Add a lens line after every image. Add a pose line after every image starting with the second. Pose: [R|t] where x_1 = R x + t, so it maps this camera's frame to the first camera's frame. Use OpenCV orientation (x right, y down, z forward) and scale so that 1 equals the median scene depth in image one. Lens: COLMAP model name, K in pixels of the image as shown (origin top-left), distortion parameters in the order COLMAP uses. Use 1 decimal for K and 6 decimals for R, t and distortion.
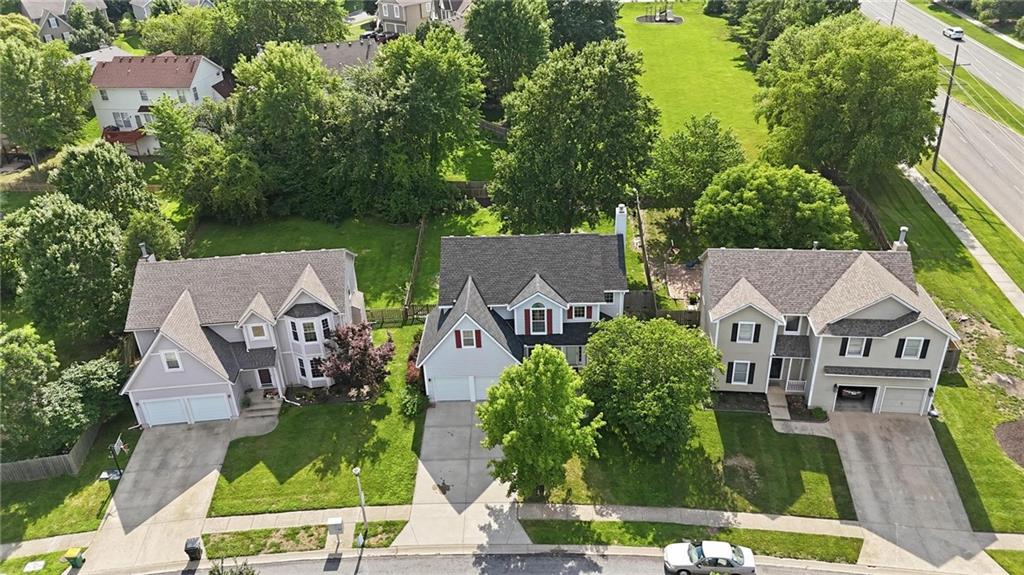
lens RADIAL K [[754.3, 0, 512.0], [0, 754.3, 287.5], [0, 0, 1]] dist [0.059545, -0.063738]
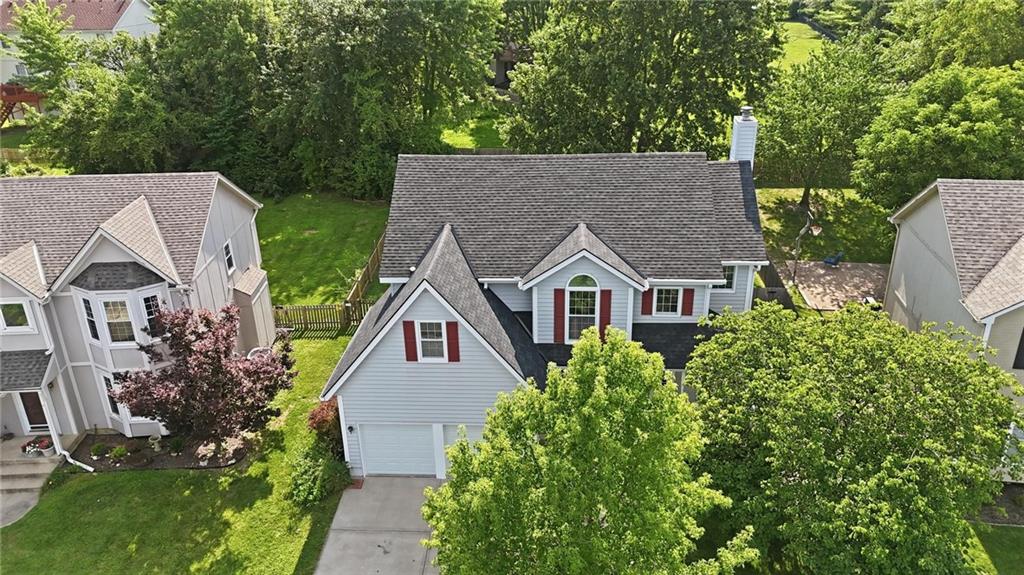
lens RADIAL K [[754.3, 0, 512.0], [0, 754.3, 287.5], [0, 0, 1]] dist [0.059545, -0.063738]
pose [[0.998652, 0.034253, -0.038996, 0.008263], [-0.037675, 0.995166, -0.090693, 0.072345], [0.035701, 0.092040, 0.995115, 0.512310]]
